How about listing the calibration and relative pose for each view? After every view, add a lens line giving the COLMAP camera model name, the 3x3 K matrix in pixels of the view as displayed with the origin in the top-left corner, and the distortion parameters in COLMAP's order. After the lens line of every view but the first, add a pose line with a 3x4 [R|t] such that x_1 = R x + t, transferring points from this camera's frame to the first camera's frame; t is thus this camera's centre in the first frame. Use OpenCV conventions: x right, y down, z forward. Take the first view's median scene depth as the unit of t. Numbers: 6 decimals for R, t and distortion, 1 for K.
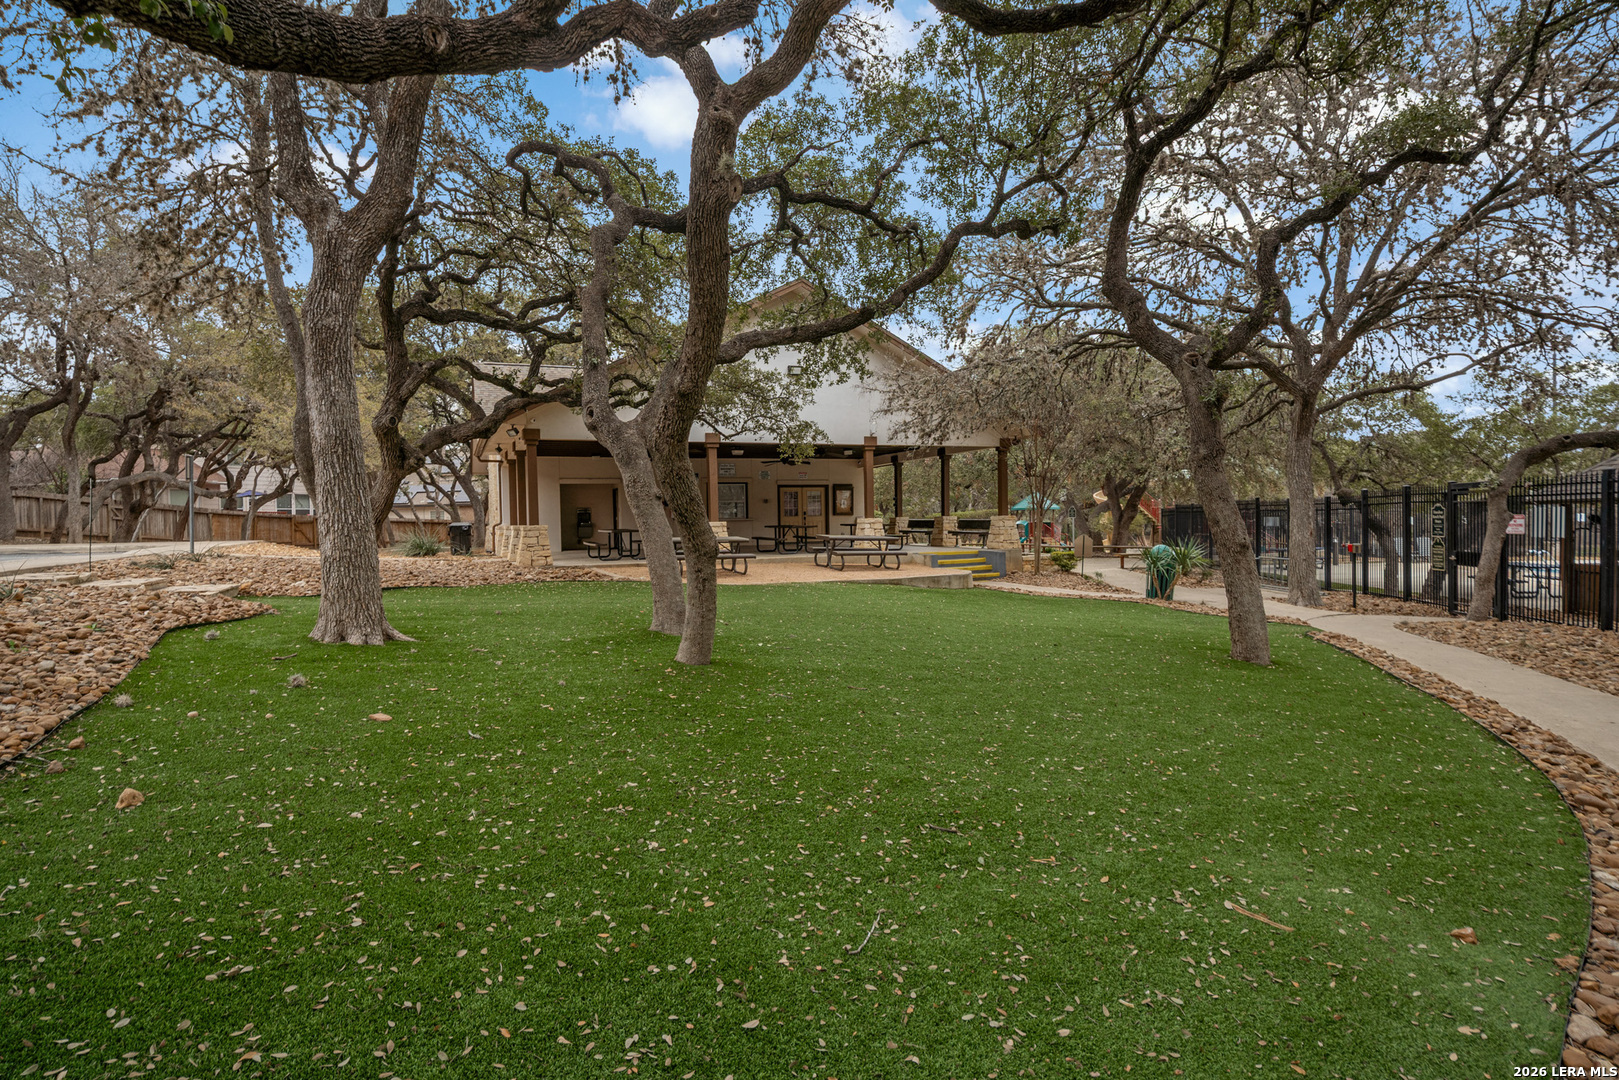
lens RADIAL K [[881.8, 0, 809.5], [0, 881.8, 540.0], [0, 0, 1]] dist [0.000917, 0.000040]
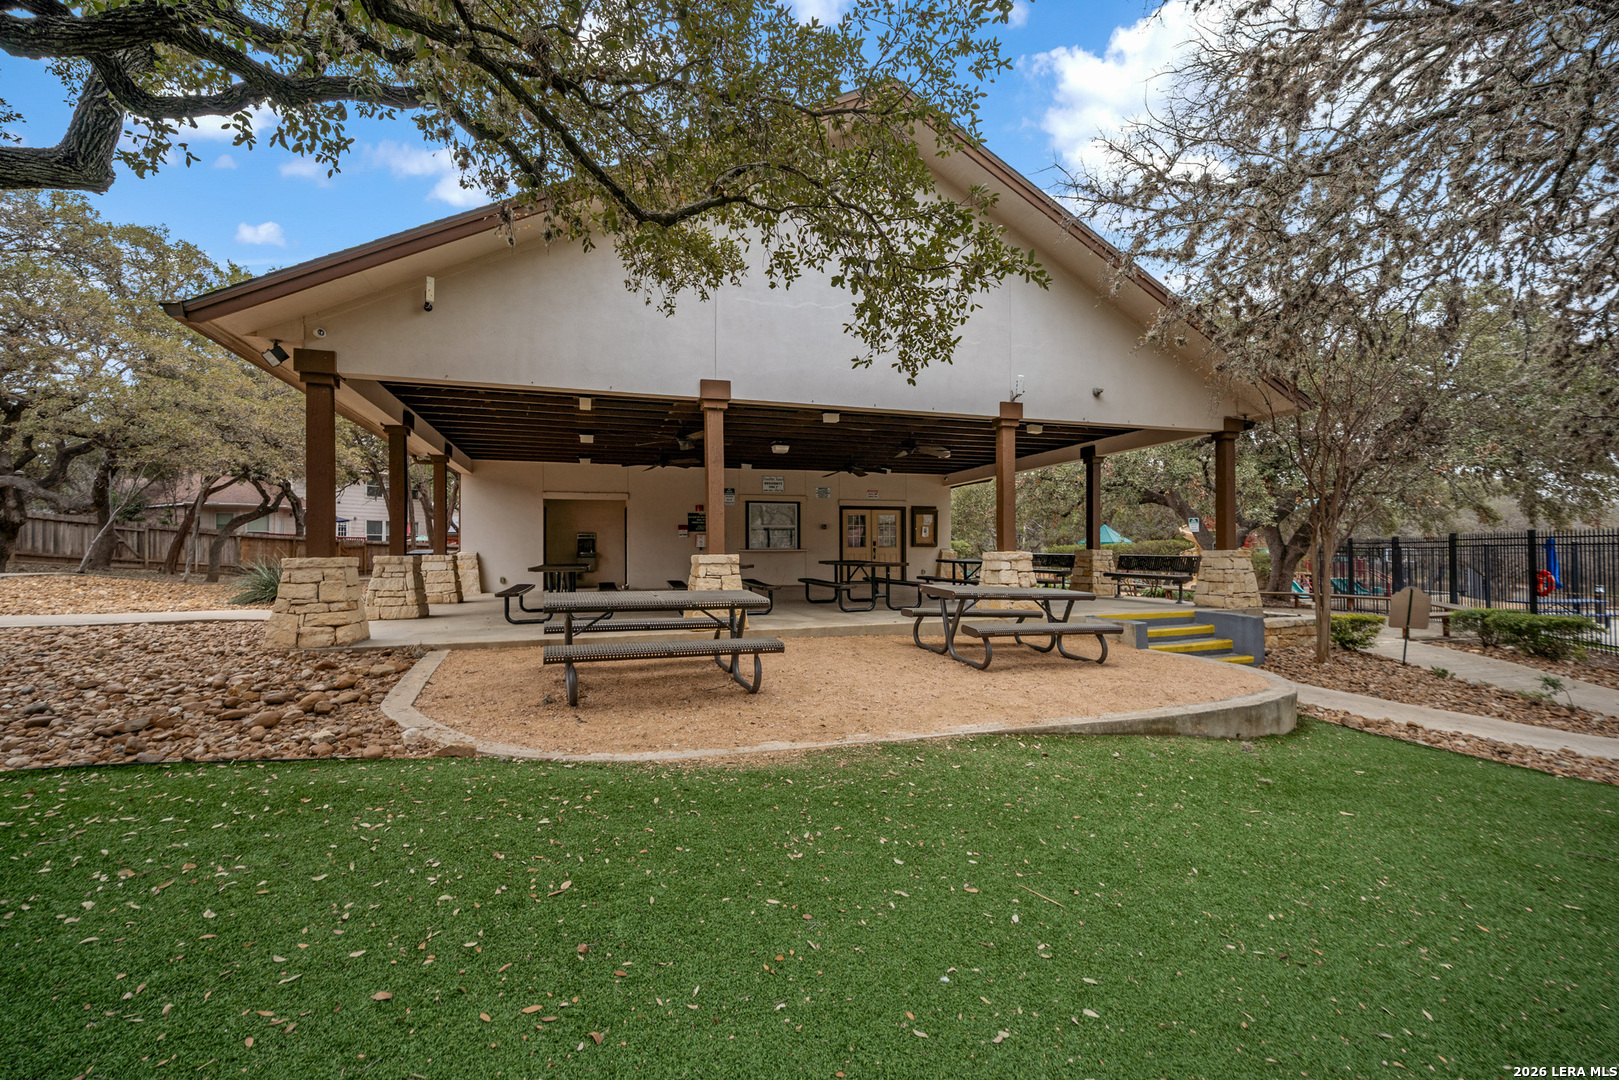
lens RADIAL K [[642.8, 0, 809.5], [0, 642.8, 540.0], [0, 0, 1]] dist [0.000304, 0.000019]
pose [[0.996703, 0.010798, -0.080419, -0.021451], [-0.014041, 0.999106, -0.039876, -0.013243], [0.079917, 0.040874, 0.995963, 0.558380]]
